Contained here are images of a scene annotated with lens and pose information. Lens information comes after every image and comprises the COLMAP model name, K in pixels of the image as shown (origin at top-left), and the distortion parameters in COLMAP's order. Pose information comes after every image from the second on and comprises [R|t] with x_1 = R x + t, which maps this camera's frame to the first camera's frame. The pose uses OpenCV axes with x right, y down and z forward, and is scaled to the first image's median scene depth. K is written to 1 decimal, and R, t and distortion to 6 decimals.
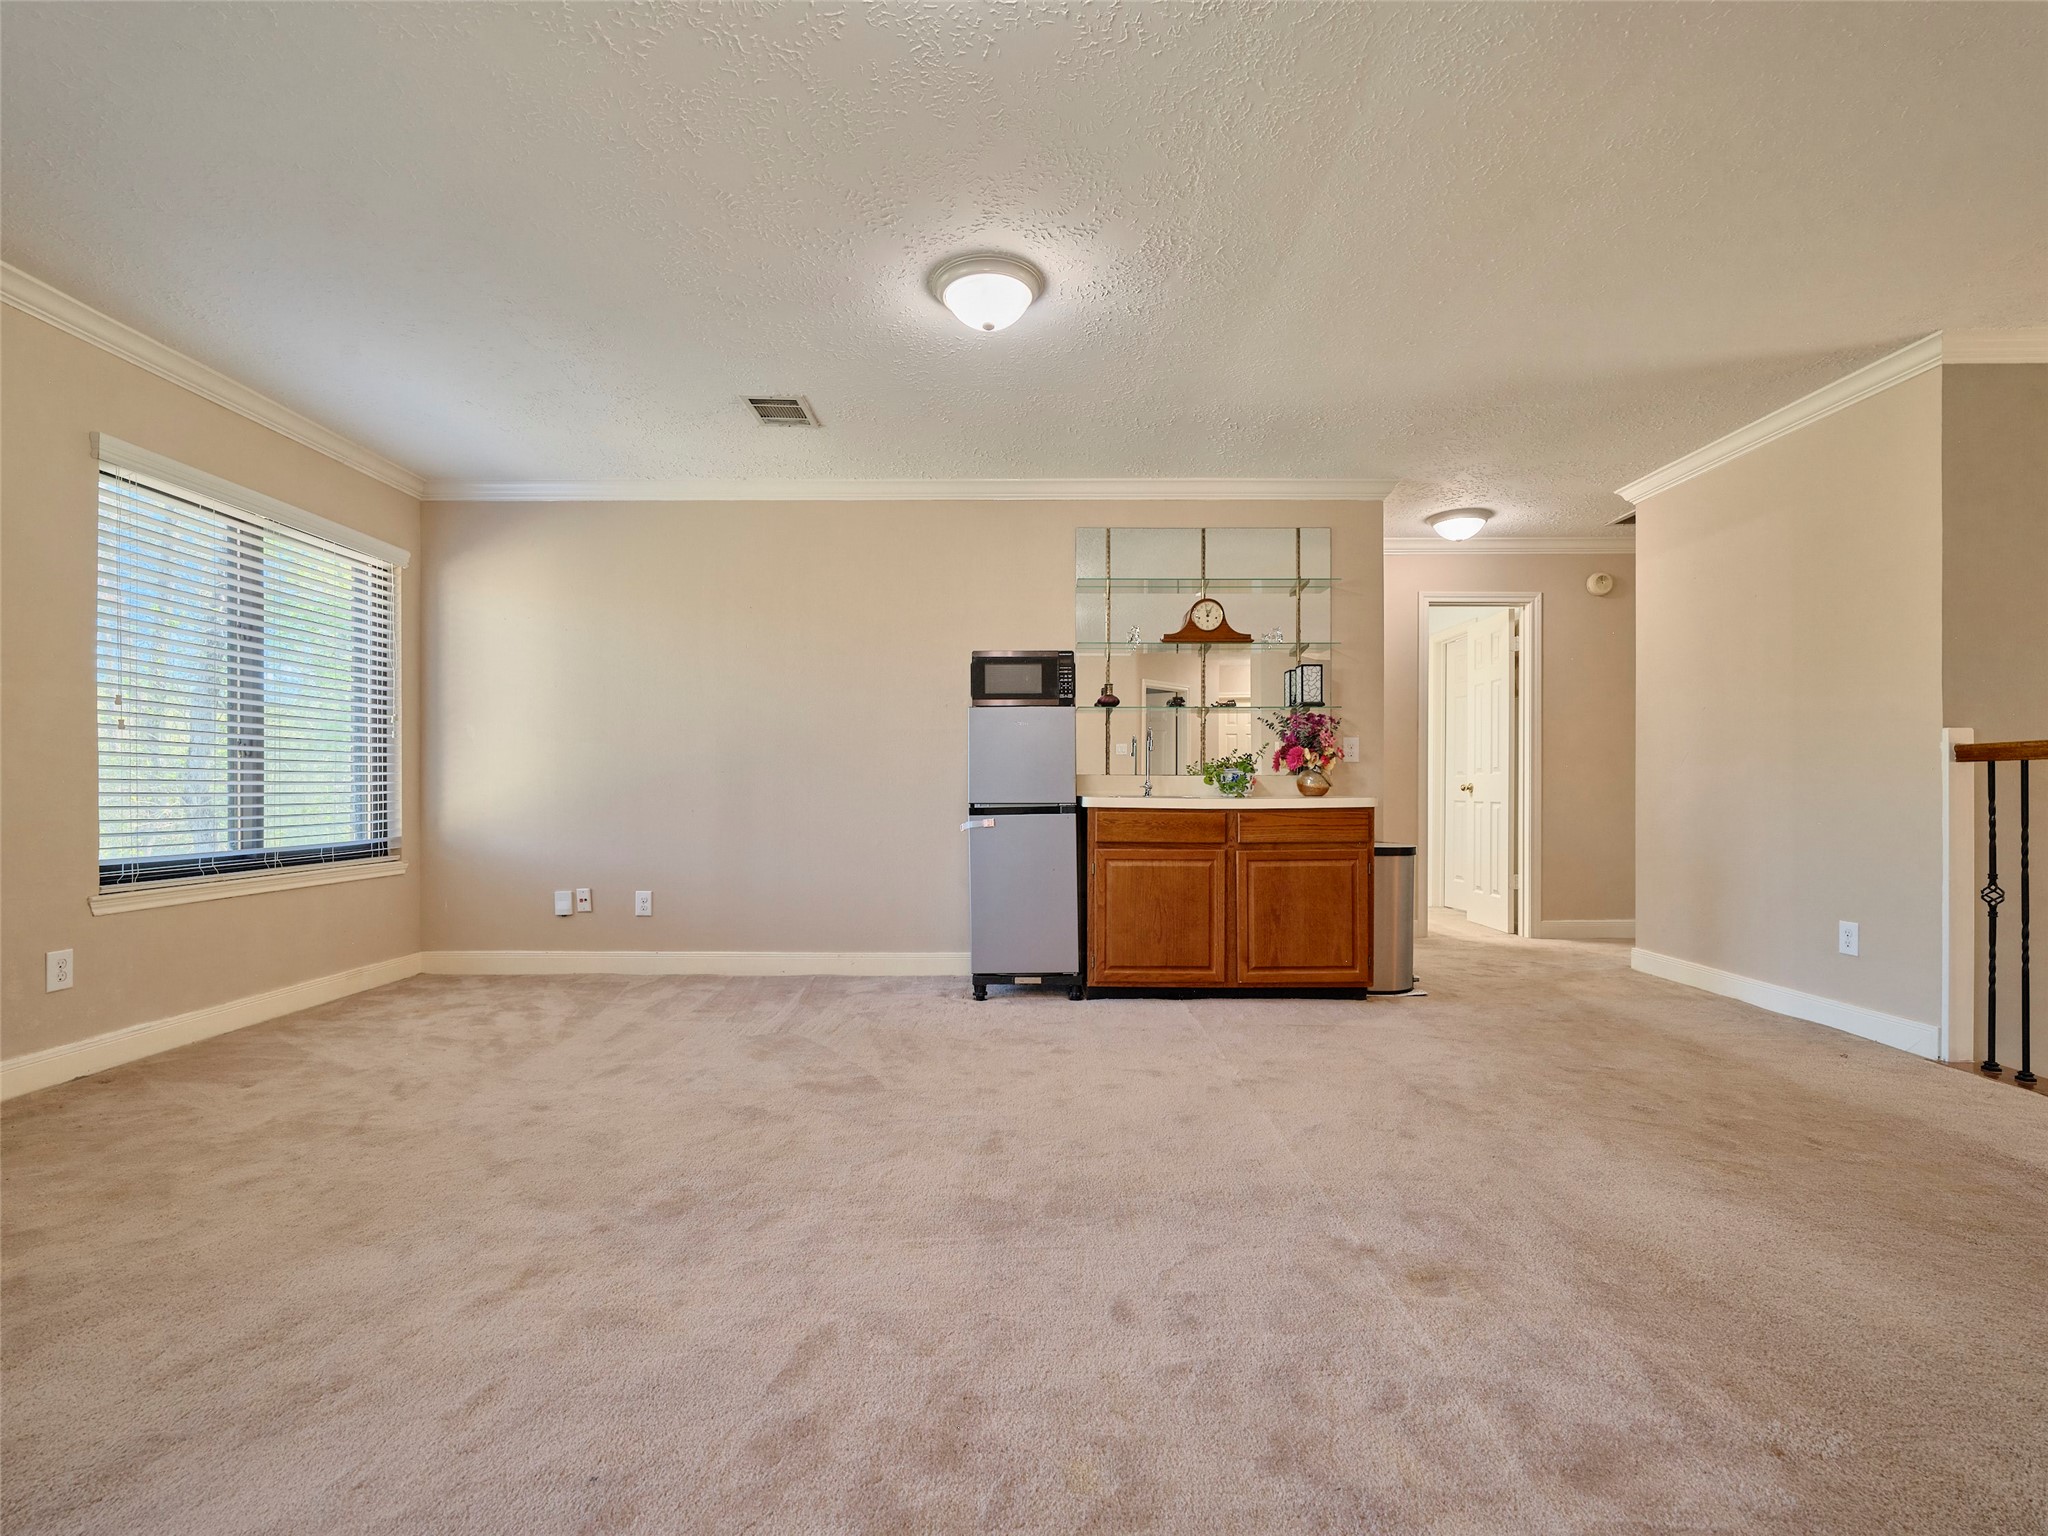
lens RADIAL K [[936.5, 0, 1020.1], [0, 936.5, 771.5], [0, 0, 1]] dist [-0.001074, -0.000026]
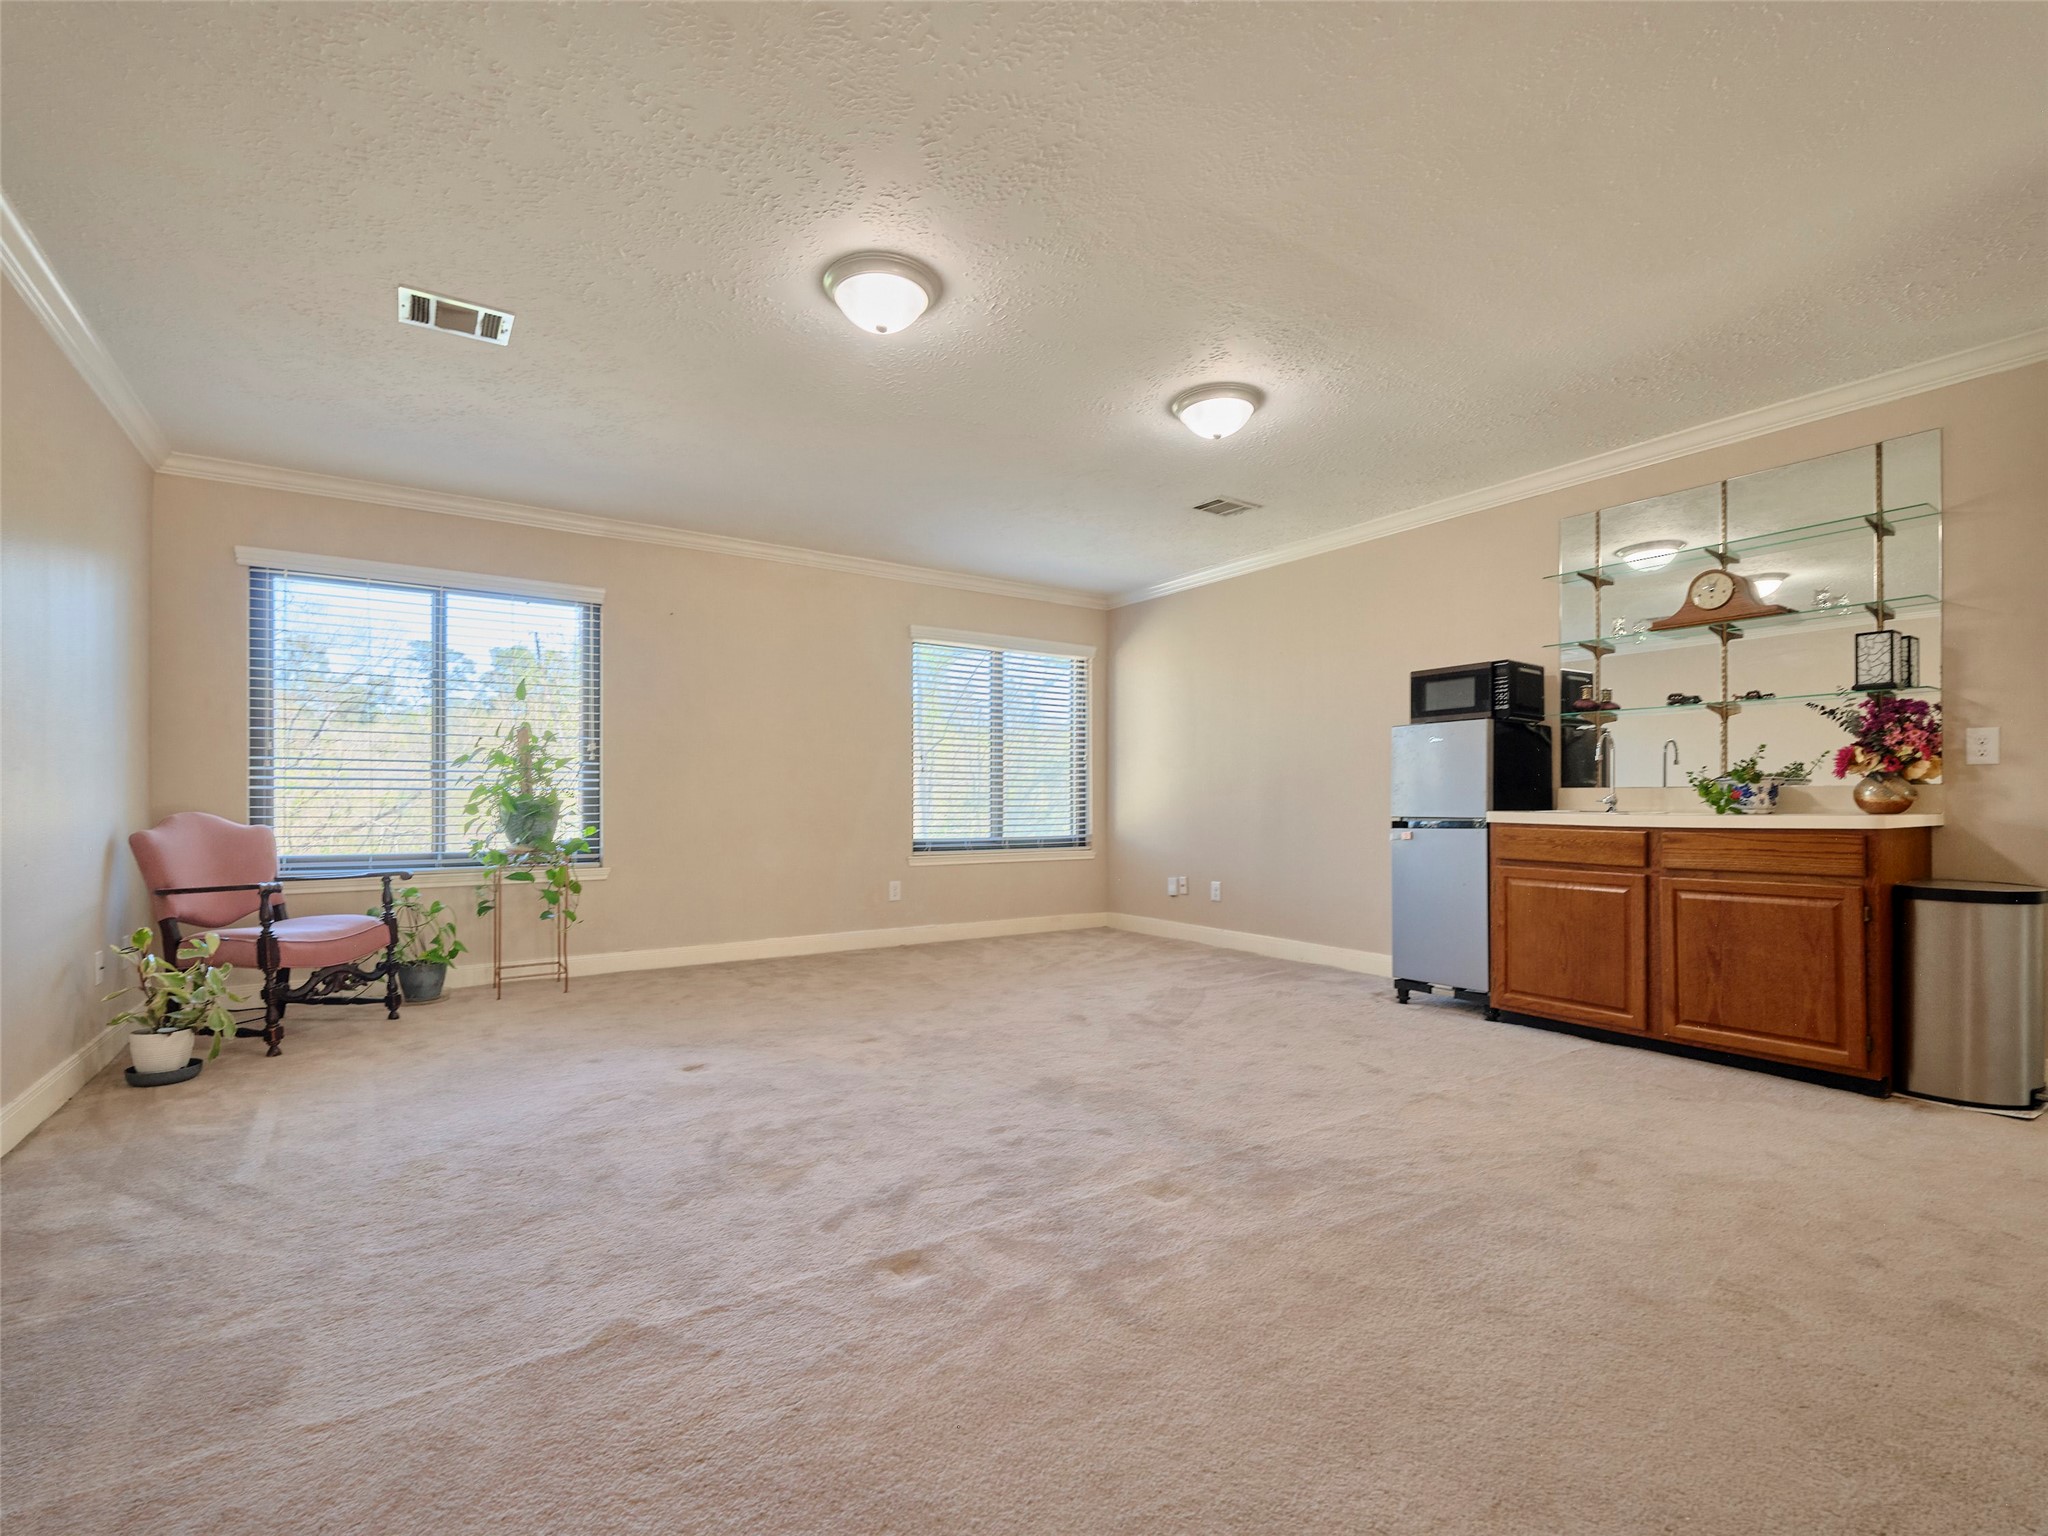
lens RADIAL K [[936.5, 0, 1020.1], [0, 936.5, 771.5], [0, 0, 1]] dist [-0.001074, -0.000026]
pose [[0.561484, -0.027365, -0.827035, 0.606277], [0.015270, 0.999625, -0.022709, 0.000258], [0.827347, 0.000122, 0.561691, 0.051892]]
